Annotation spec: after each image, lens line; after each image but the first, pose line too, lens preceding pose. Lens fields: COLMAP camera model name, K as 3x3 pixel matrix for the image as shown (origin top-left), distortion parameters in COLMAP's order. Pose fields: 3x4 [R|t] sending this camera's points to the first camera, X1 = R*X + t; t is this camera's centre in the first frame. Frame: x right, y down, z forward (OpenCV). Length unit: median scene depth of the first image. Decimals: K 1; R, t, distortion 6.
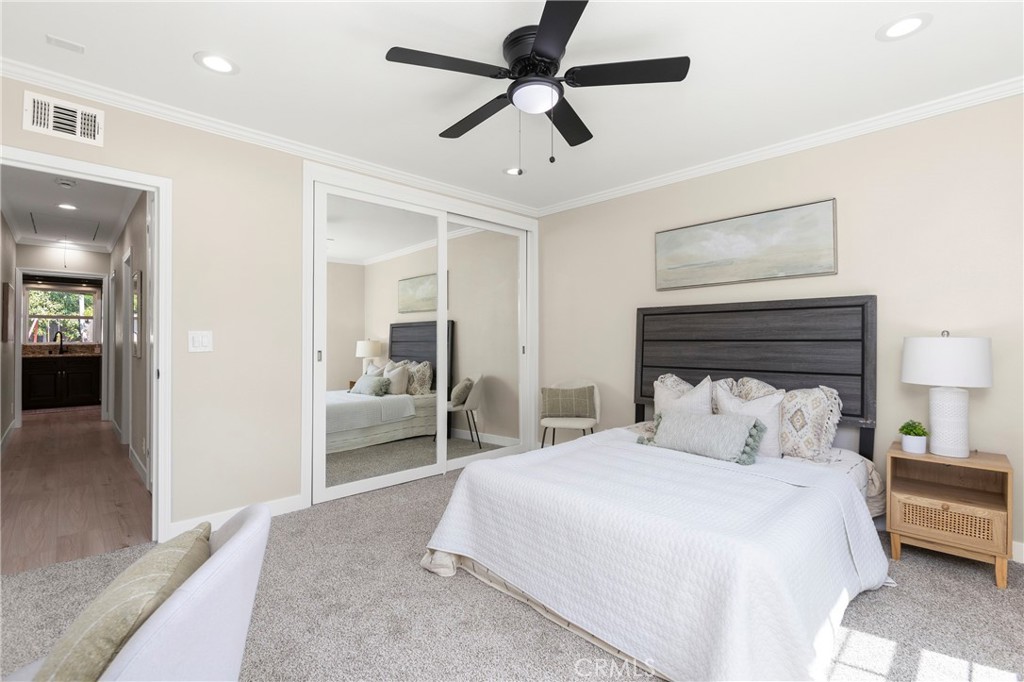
lens RADIAL K [[464.1, 0, 513.7], [0, 464.1, 341.4], [0, 0, 1]] dist [-0.002017, 0.000005]
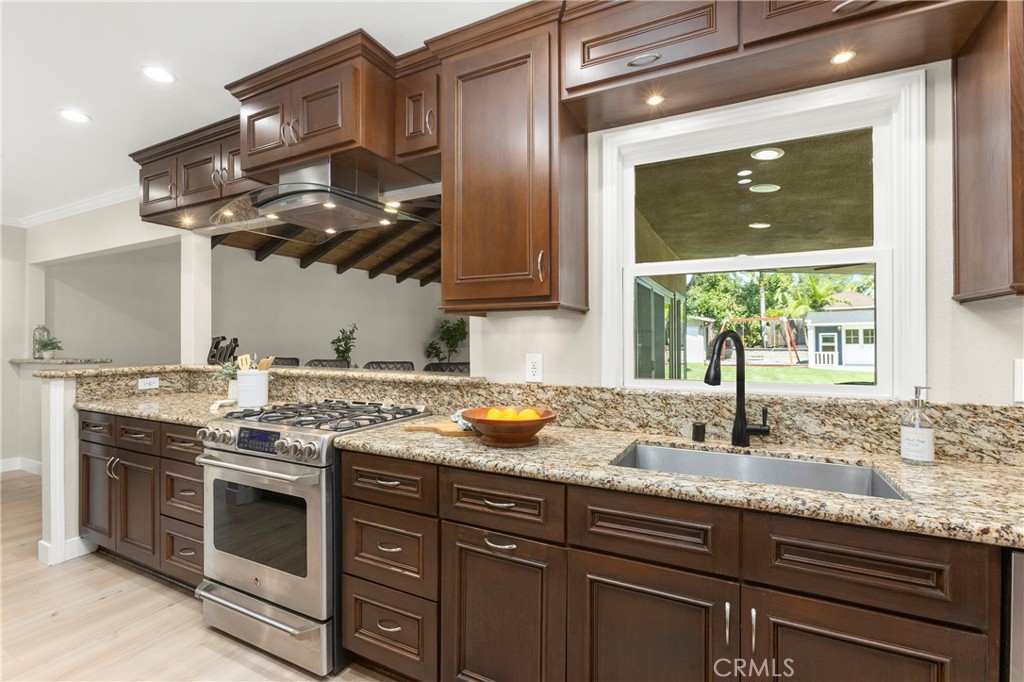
lens RADIAL K [[464.1, 0, 507.0], [0, 464.1, 342.1], [0, 0, 1]] dist [-0.002017, 0.000005]
pose [[0.317220, 0.002174, -0.948349, -0.256638], [-0.004757, 0.999988, 0.000702, -0.005538], [0.948340, 0.004289, 0.317227, 0.263415]]
